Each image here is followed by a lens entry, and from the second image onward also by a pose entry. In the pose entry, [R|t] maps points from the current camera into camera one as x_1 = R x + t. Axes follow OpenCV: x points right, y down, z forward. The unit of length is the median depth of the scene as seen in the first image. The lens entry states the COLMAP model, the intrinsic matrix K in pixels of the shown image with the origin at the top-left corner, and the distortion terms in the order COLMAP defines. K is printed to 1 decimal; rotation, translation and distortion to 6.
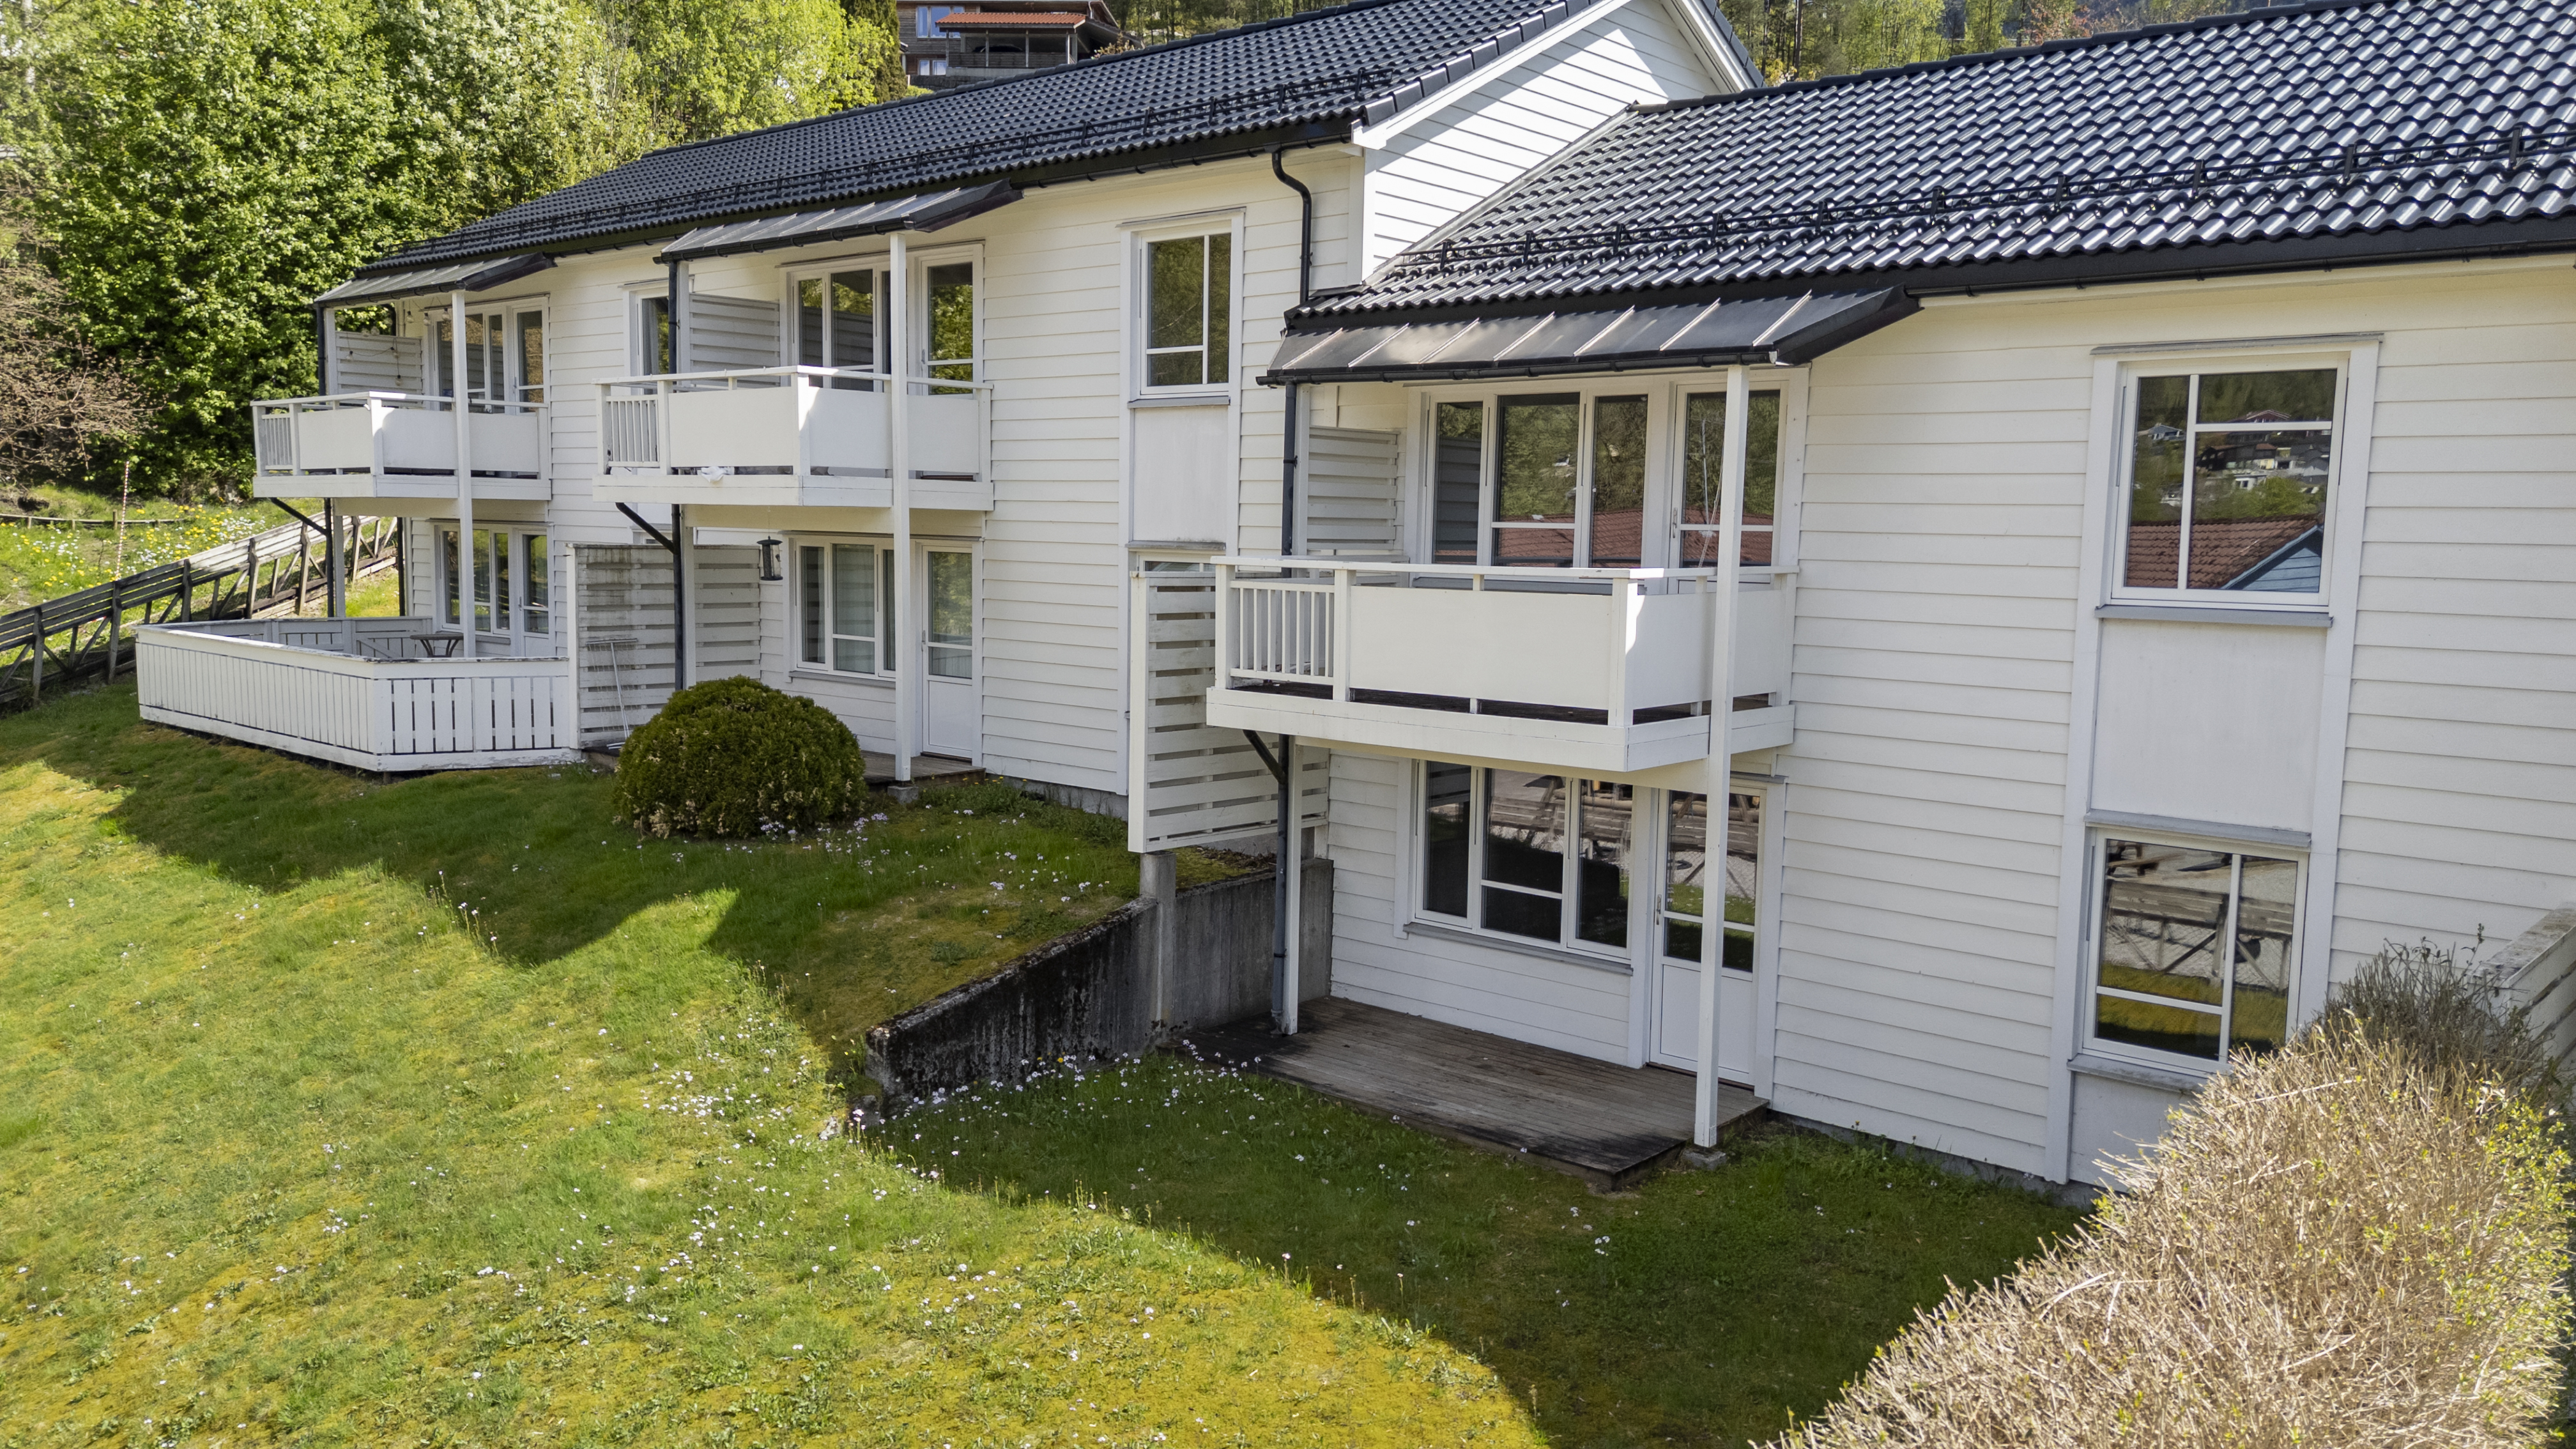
lens RADIAL K [[1887.8, 0, 1288.0], [0, 1887.8, 724.5], [0, 0, 1]] dist [0.074472, -0.062954]
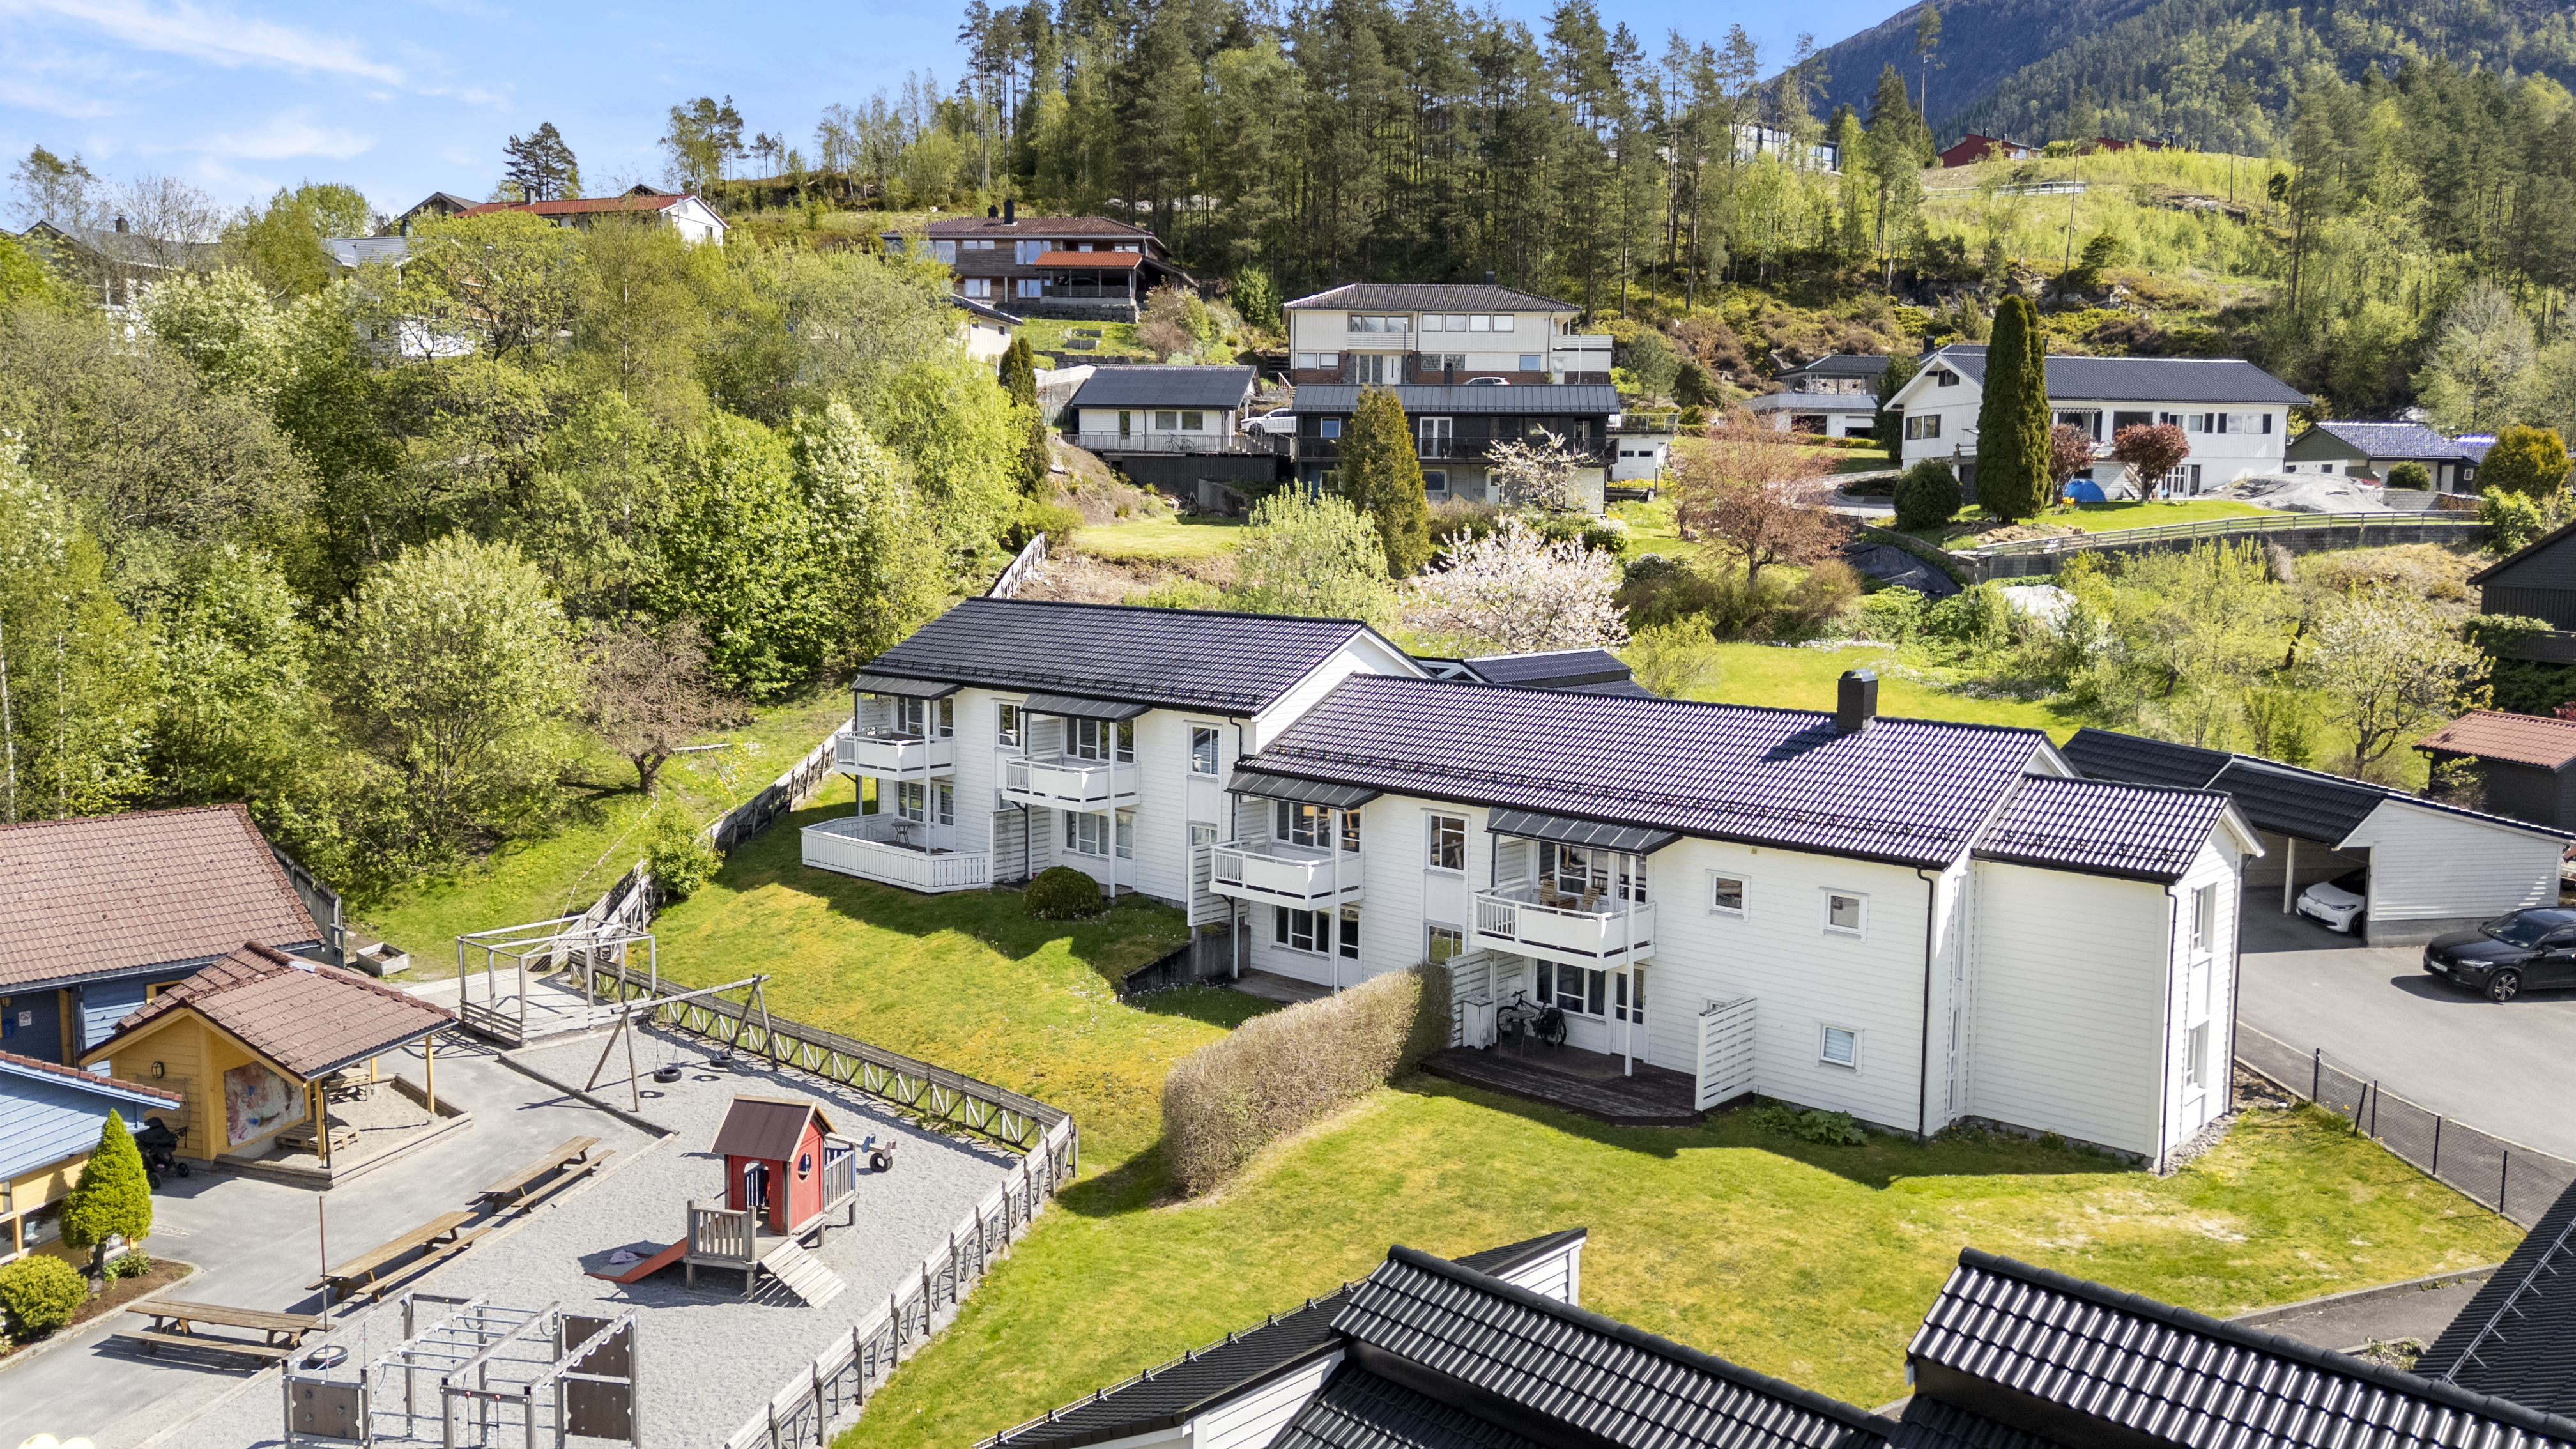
lens RADIAL K [[1887.8, 0, 1288.0], [0, 1887.8, 724.5], [0, 0, 1]] dist [0.074472, -0.062954]
pose [[0.999723, -0.007109, -0.022445, 0.174550], [0.007202, 0.999966, 0.004059, -0.306037], [0.022415, -0.004219, 0.999740, -2.391508]]
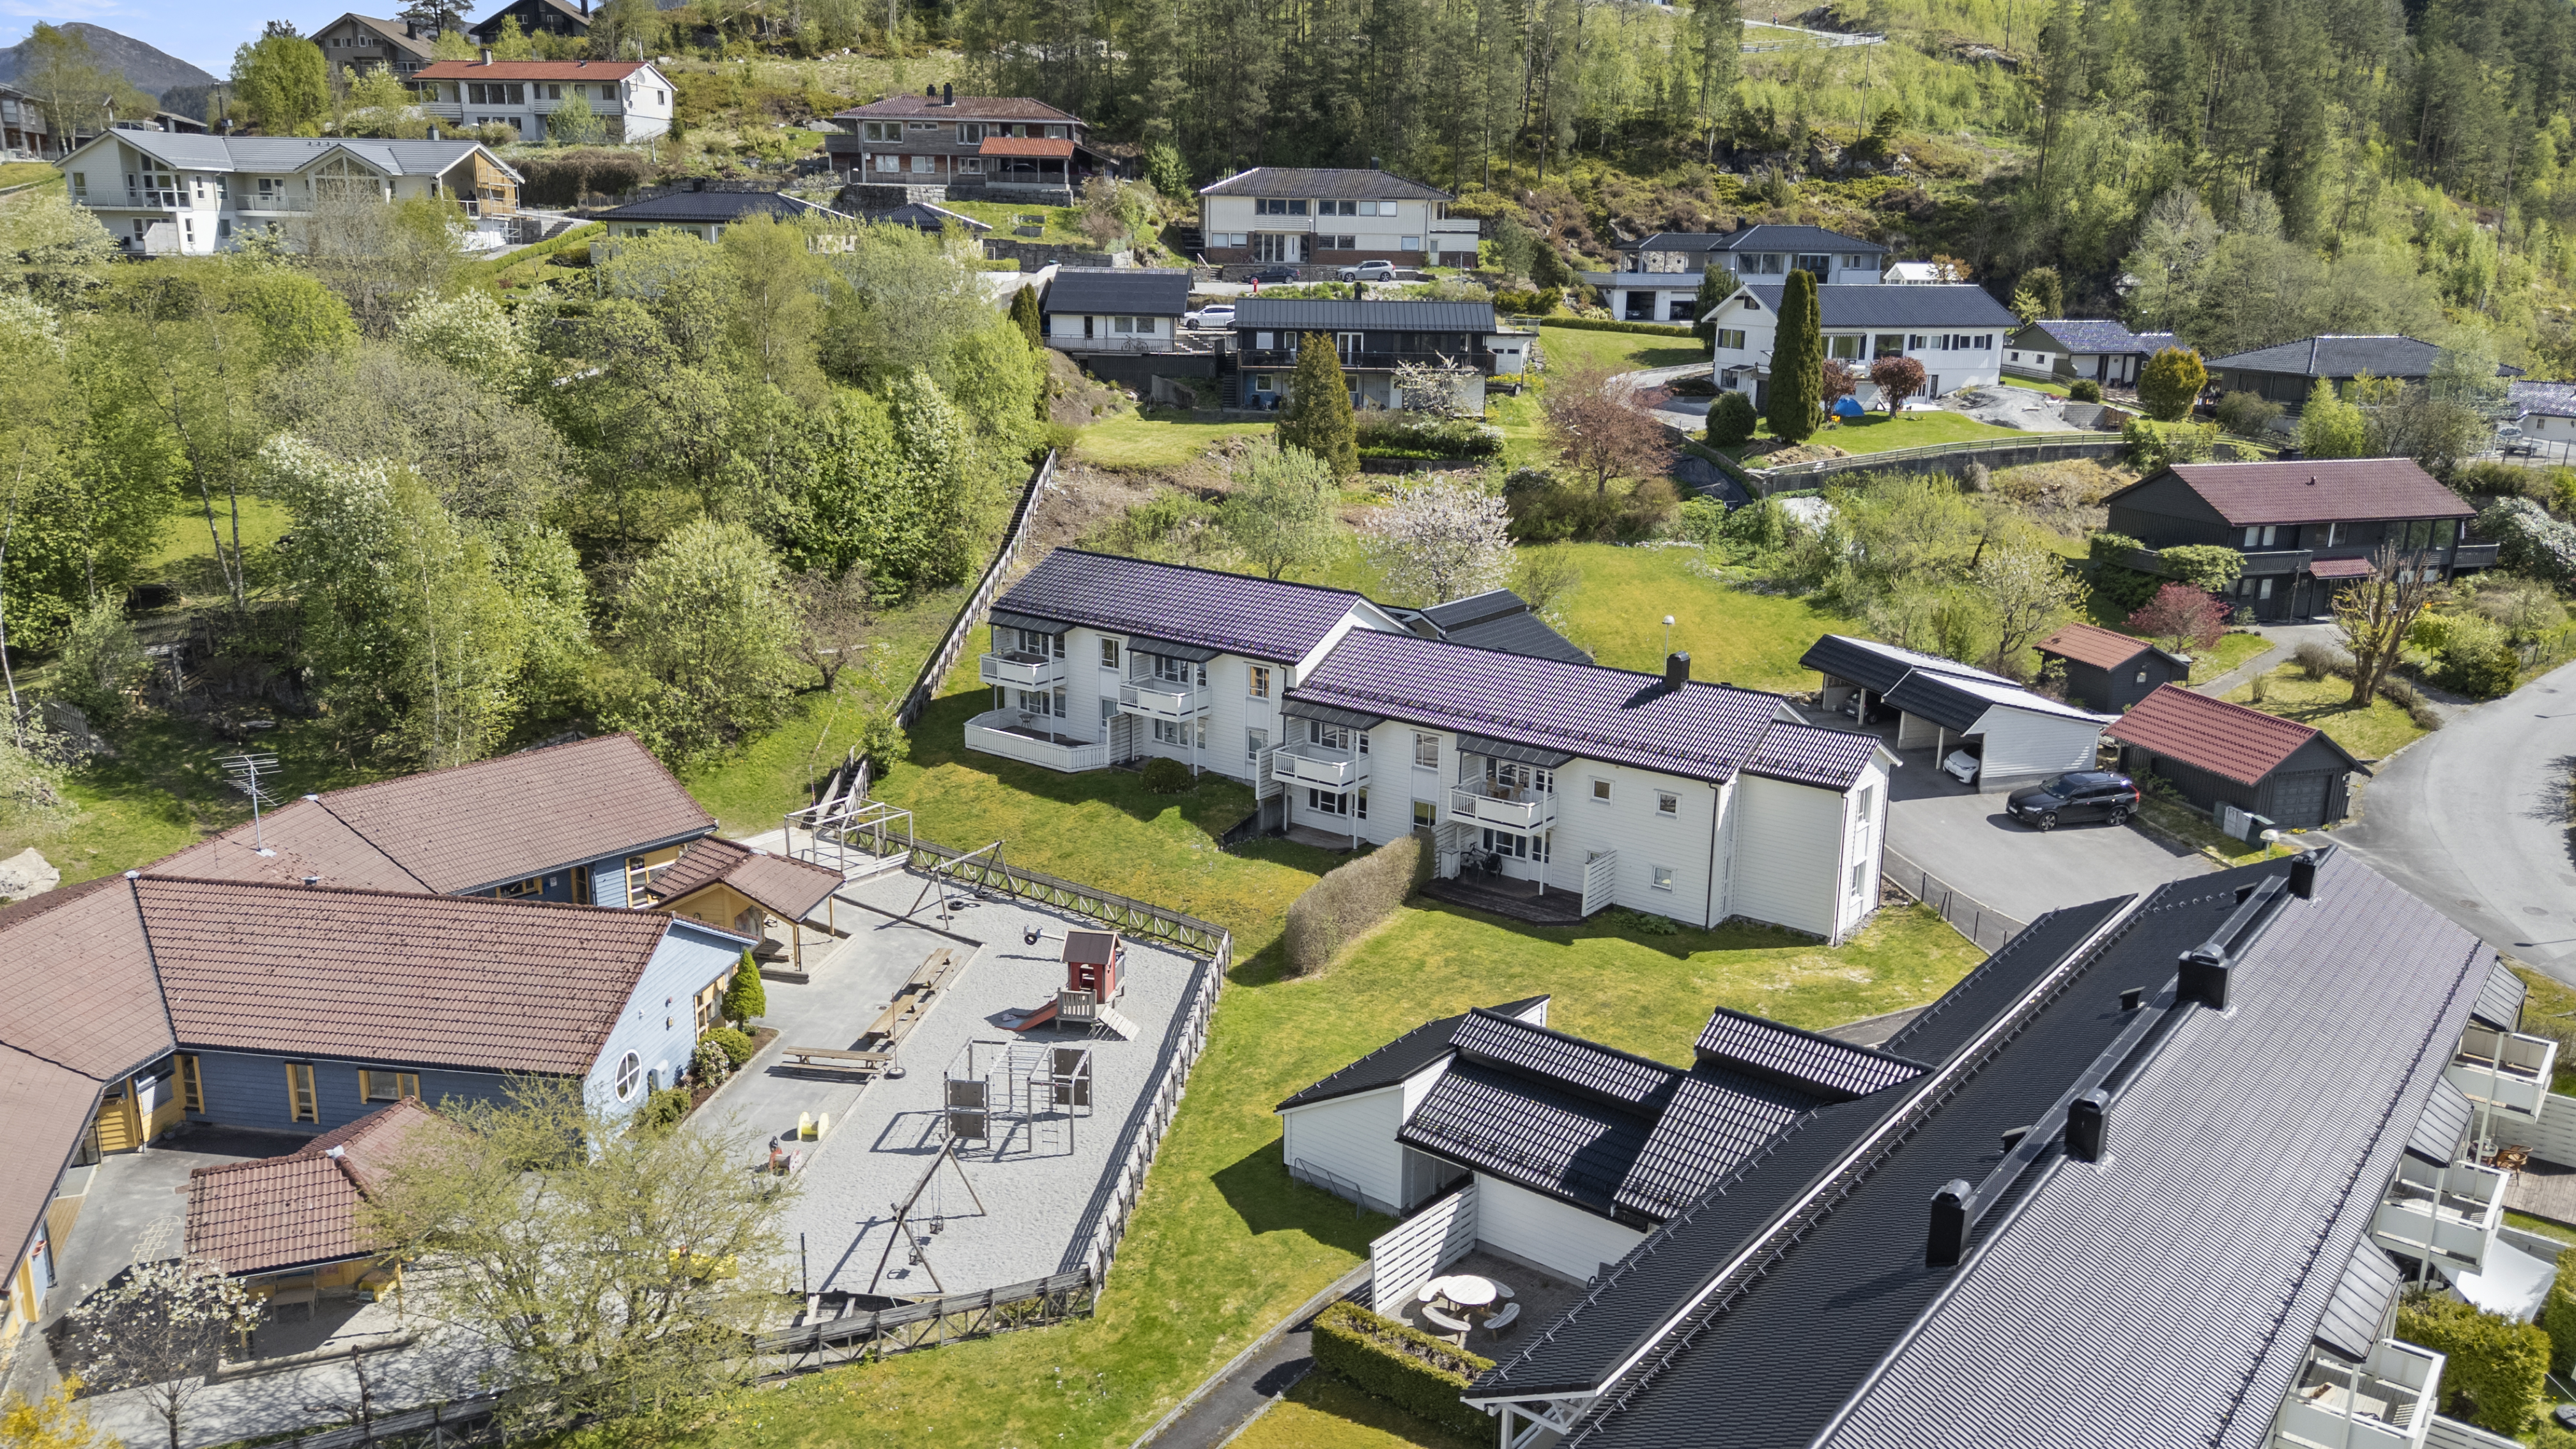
lens RADIAL K [[1887.8, 0, 1288.0], [0, 1887.8, 724.5], [0, 0, 1]] dist [0.074472, -0.062954]
pose [[0.997383, -0.021335, 0.069073, -0.349041], [0.011060, 0.989246, 0.145843, -0.902597], [-0.071441, -0.144697, 0.986894, -4.182304]]
